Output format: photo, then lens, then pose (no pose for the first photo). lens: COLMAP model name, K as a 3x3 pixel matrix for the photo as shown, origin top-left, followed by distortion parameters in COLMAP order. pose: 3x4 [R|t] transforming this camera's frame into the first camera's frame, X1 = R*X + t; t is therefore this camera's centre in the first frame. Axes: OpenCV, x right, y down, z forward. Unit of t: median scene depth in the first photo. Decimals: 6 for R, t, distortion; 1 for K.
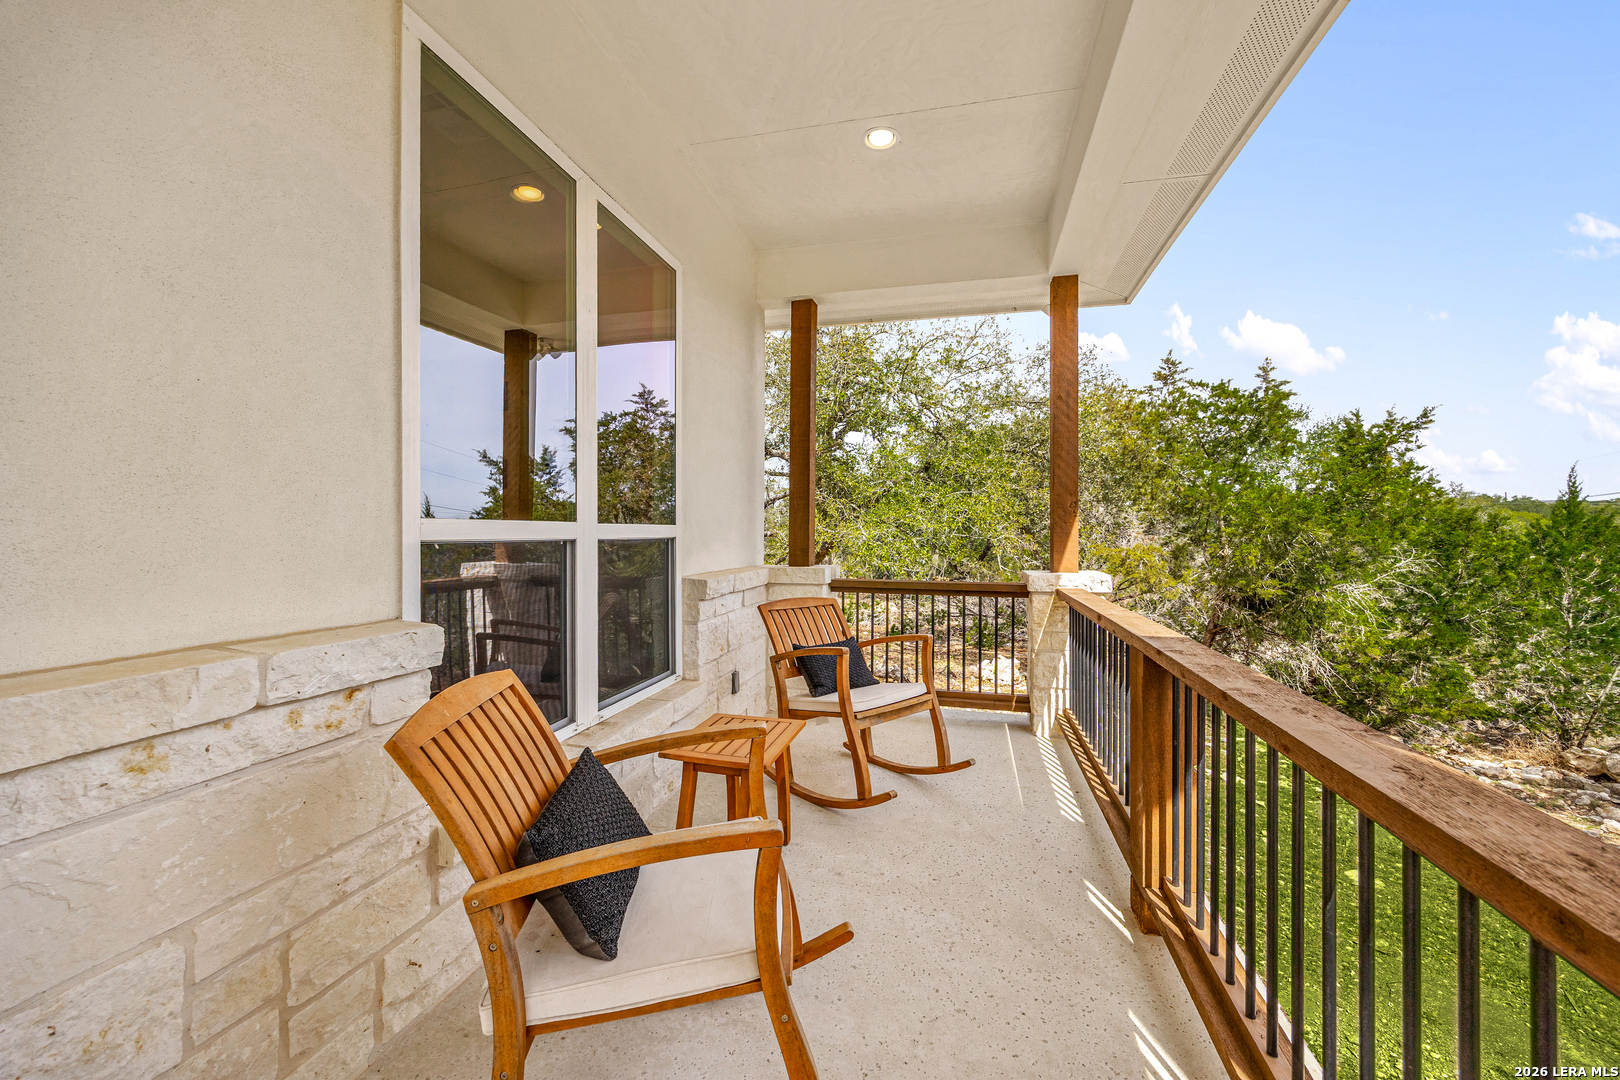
lens RADIAL K [[610.6, 0, 807.8], [0, 610.6, 532.8], [0, 0, 1]] dist [-0.003555, -0.000083]
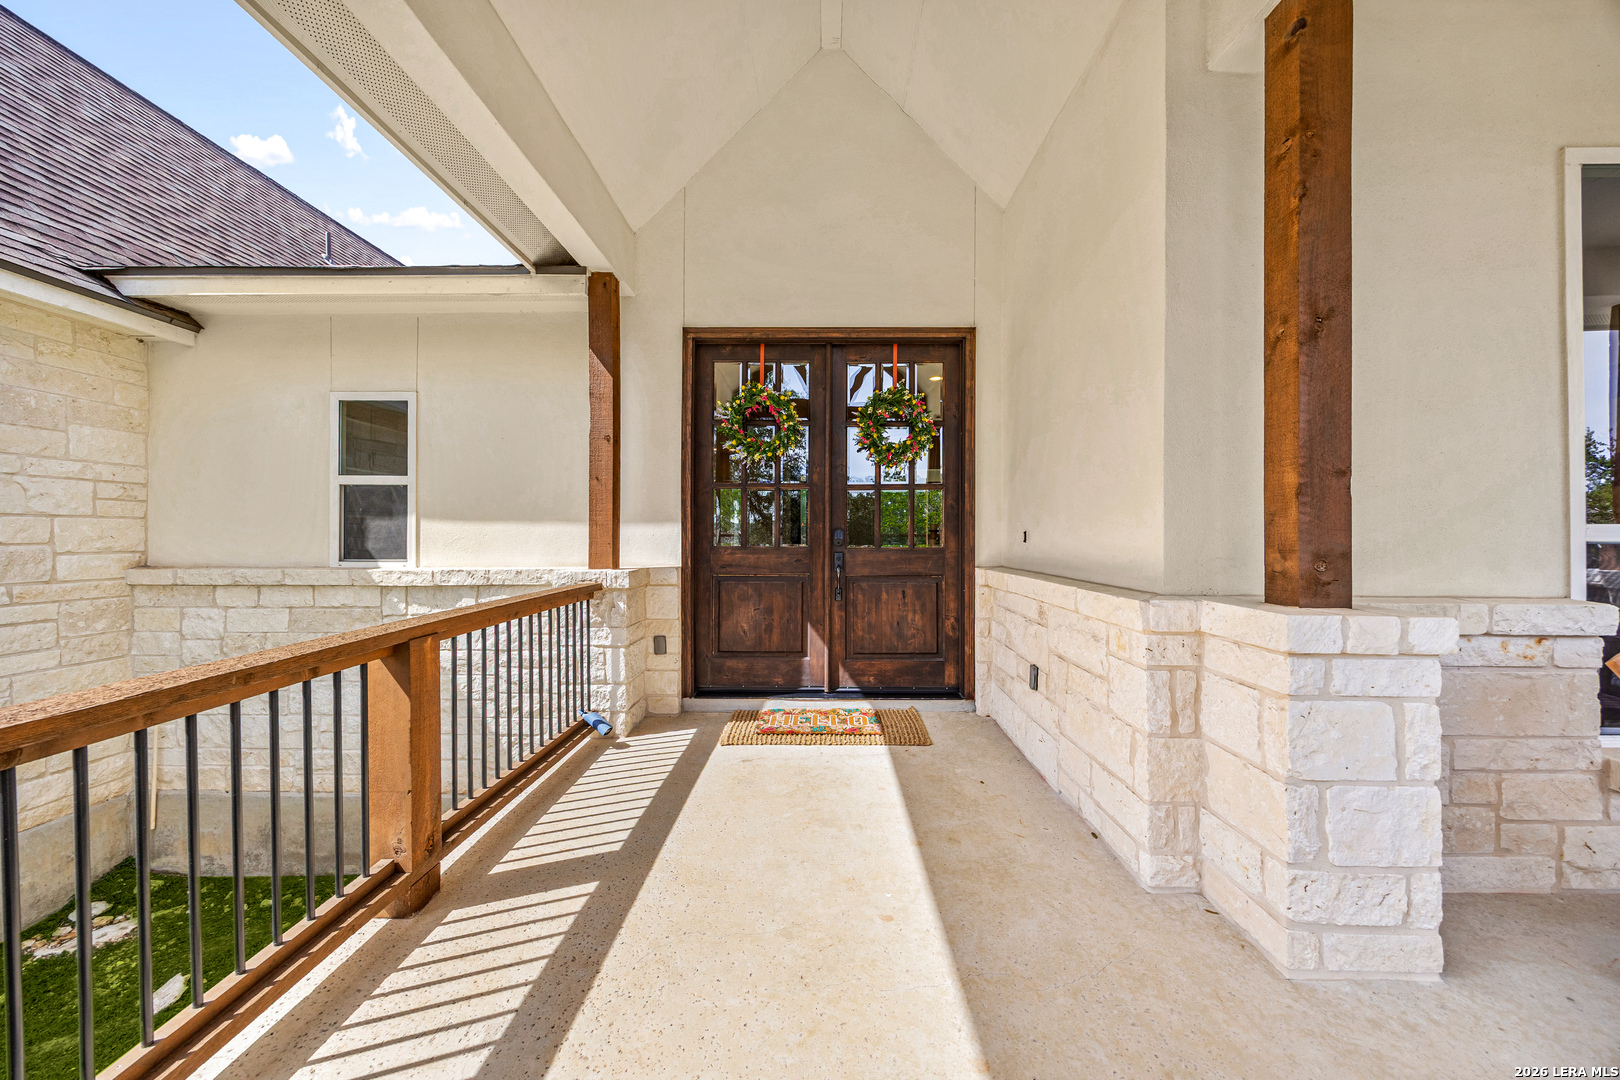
lens RADIAL K [[610.6, 0, 804.9], [0, 610.6, 533.6], [0, 0, 1]] dist [-0.003555, -0.000083]
pose [[0.223163, -0.002660, -0.974778, 0.336228], [0.001610, 0.999996, -0.002360, -0.004005], [0.974780, -0.001042, 0.223166, -1.172858]]
